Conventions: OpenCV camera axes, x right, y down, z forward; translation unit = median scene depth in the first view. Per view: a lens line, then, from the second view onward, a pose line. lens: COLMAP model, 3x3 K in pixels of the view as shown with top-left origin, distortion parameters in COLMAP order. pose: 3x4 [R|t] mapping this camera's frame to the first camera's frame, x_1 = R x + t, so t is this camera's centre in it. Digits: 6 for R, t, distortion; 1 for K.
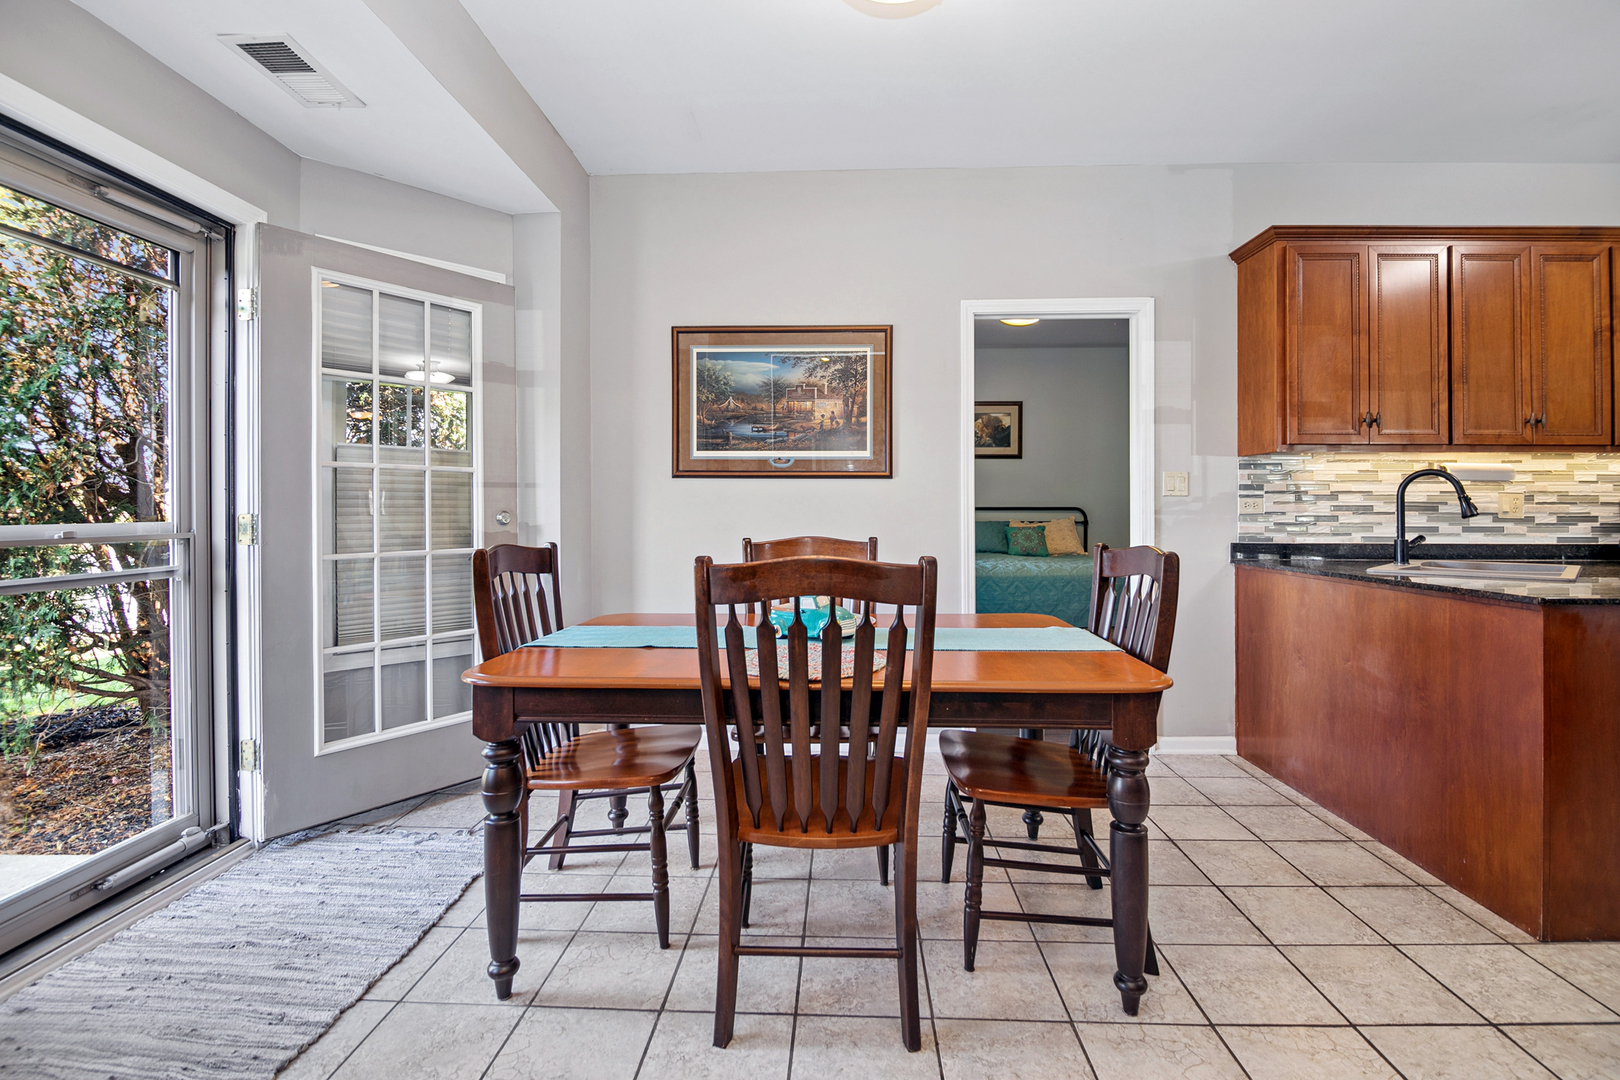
lens RADIAL K [[740.7, 0, 808.5], [0, 740.7, 510.0], [0, 0, 1]] dist [-0.011012, -0.000234]
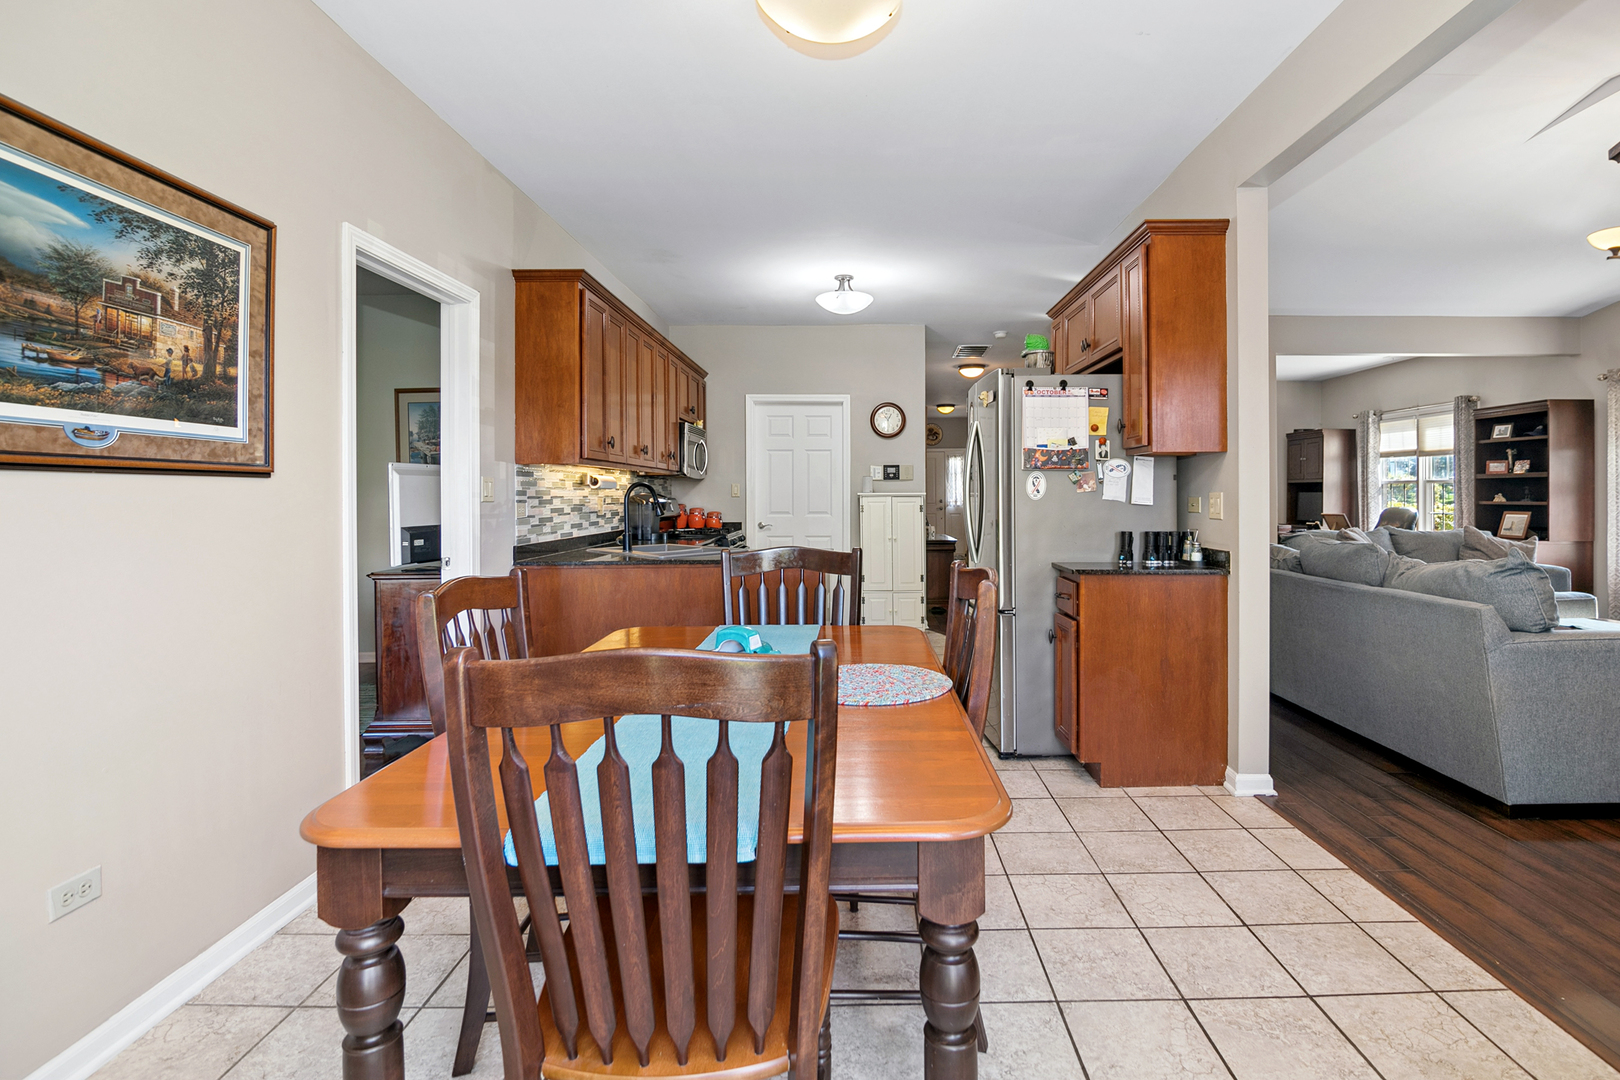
lens RADIAL K [[758.8, 0, 851.4], [0, 758.8, 496.6], [0, 0, 1]] dist [-0.045519, -0.000268]
pose [[-0.046141, -0.004607, 0.998924, -0.515803], [0.009333, 0.999944, 0.005043, -0.026834], [-0.998891, 0.009556, -0.046095, 0.575904]]
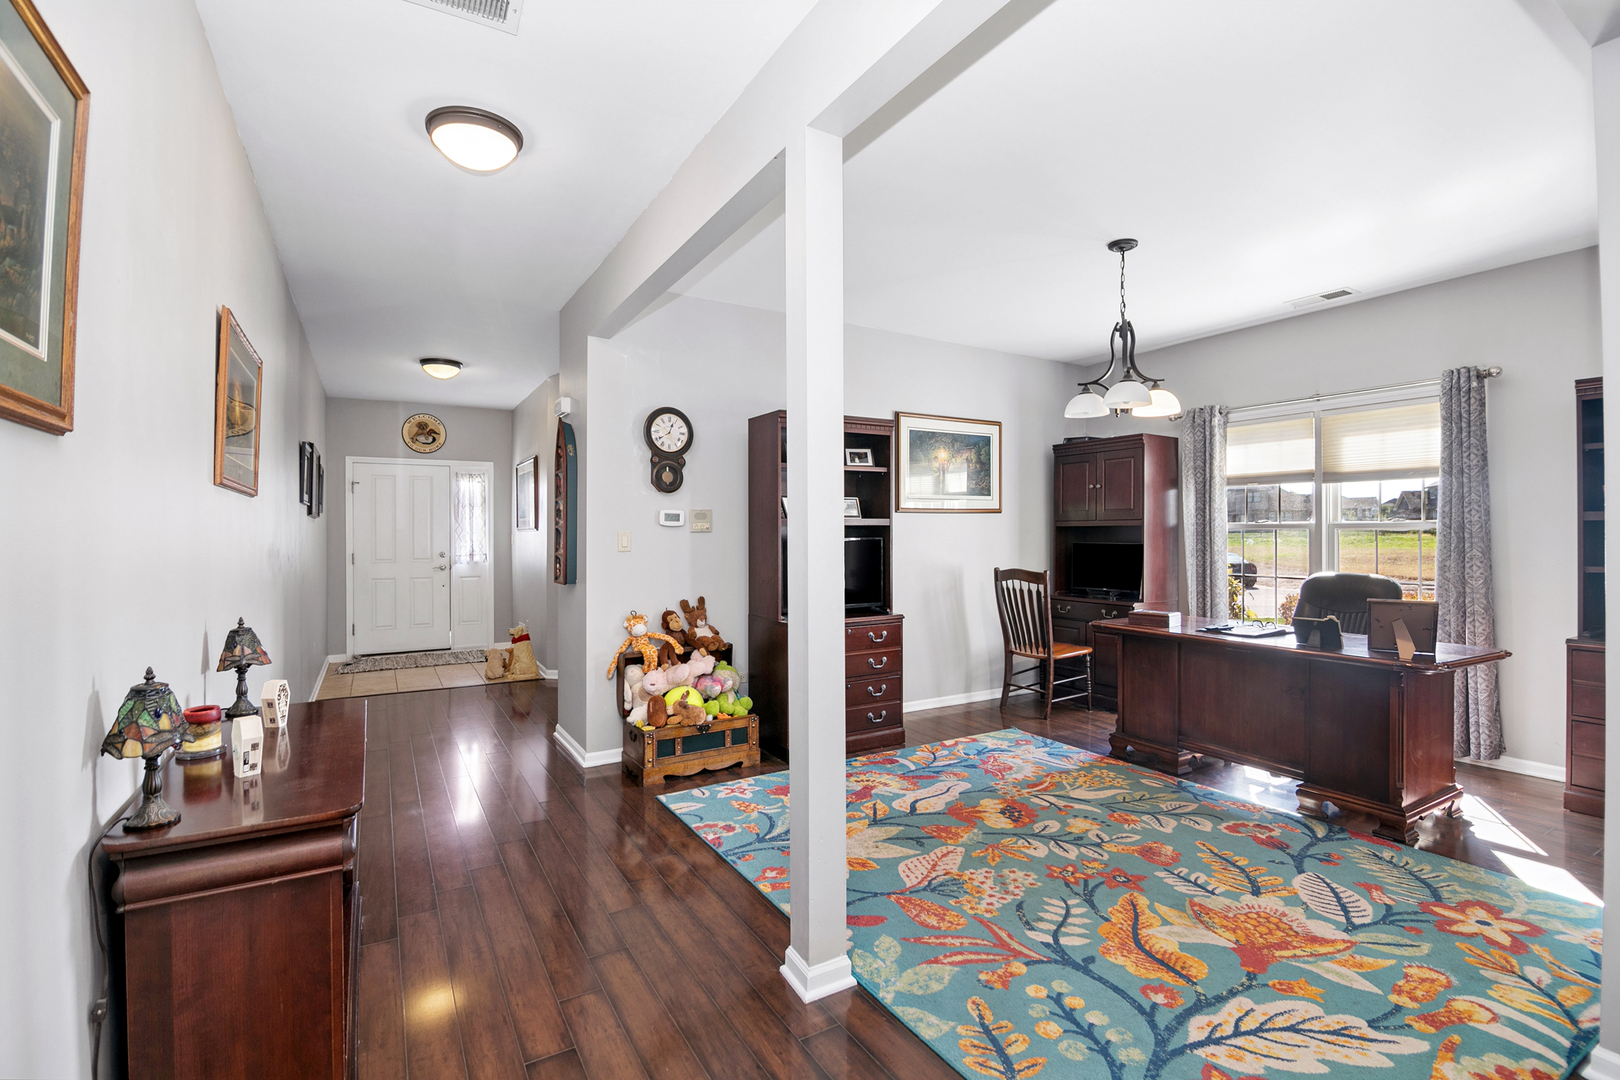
lens RADIAL K [[720.5, 0, 817.1], [0, 720.5, 520.6], [0, 0, 1]] dist [-0.018497, -0.003501]
pose [[-0.566691, 0.014251, 0.823807, 1.294726], [0.004980, 0.999891, -0.013871, -0.041714], [-0.823915, -0.003758, -0.566700, 0.159672]]
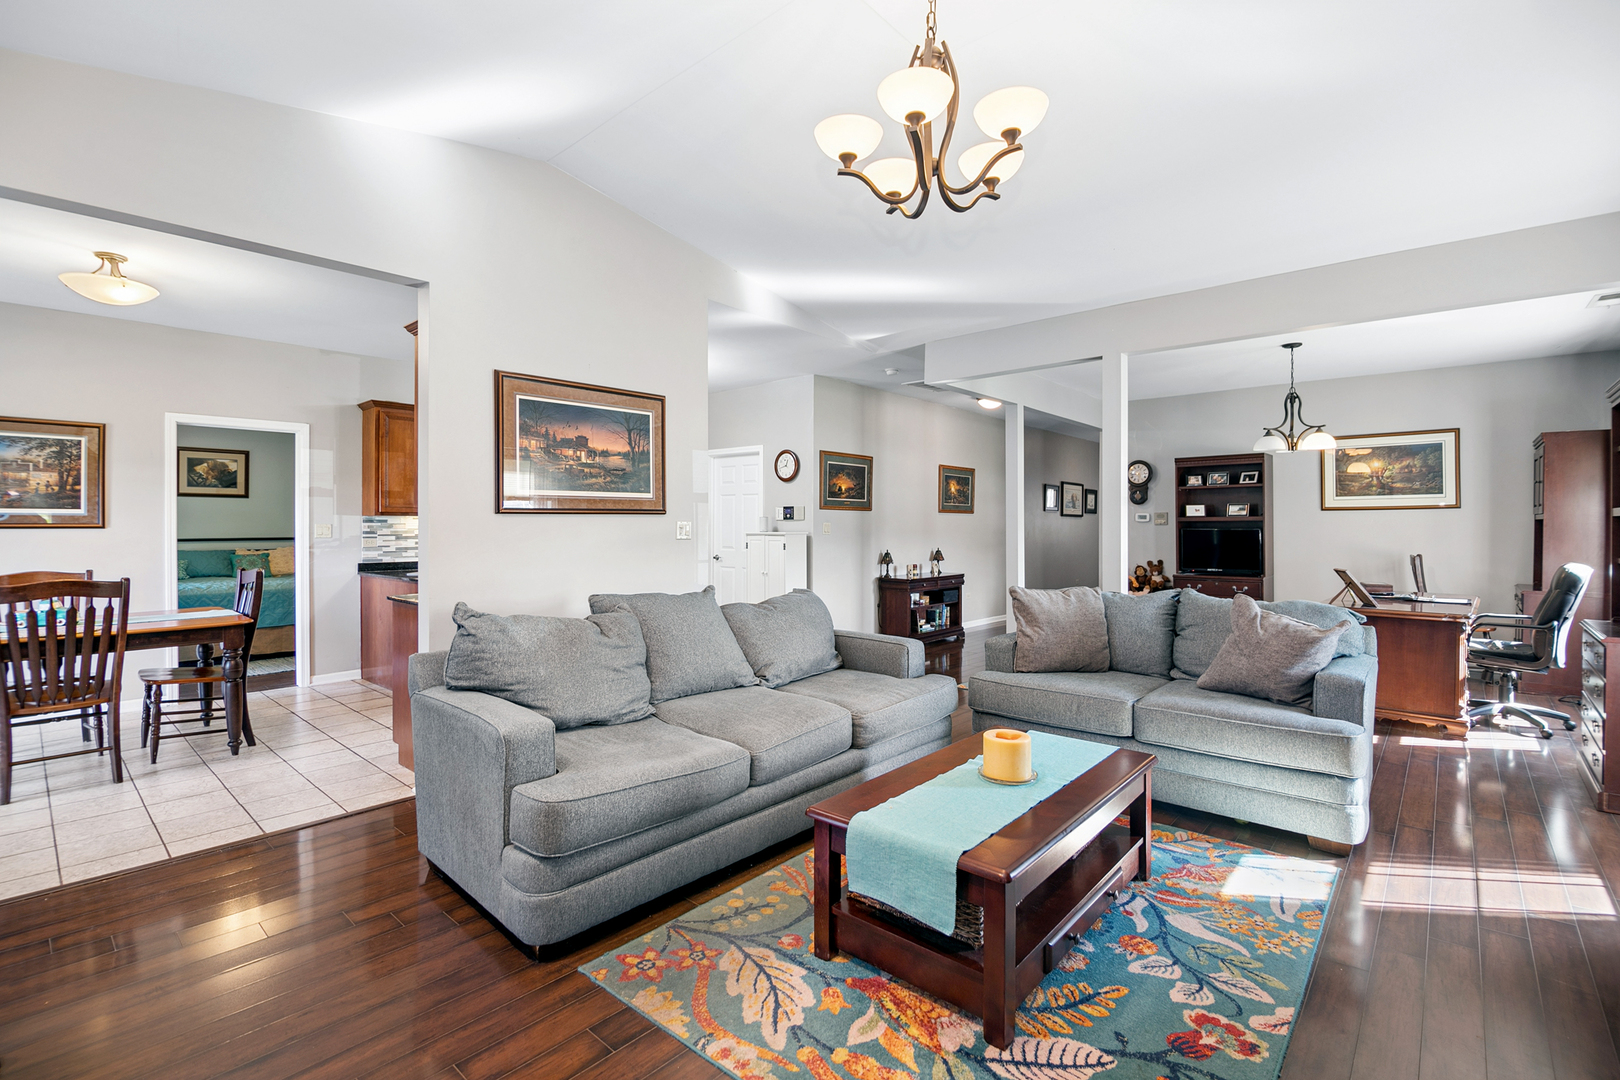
lens RADIAL K [[720.5, 0, 817.1], [0, 720.5, 520.6], [0, 0, 1]] dist [-0.018497, -0.003501]
pose [[0.618077, 0.001577, 0.786116, -0.112684], [0.004740, 0.999972, -0.005733, -0.045218], [-0.786104, 0.007270, 0.618052, -0.982692]]
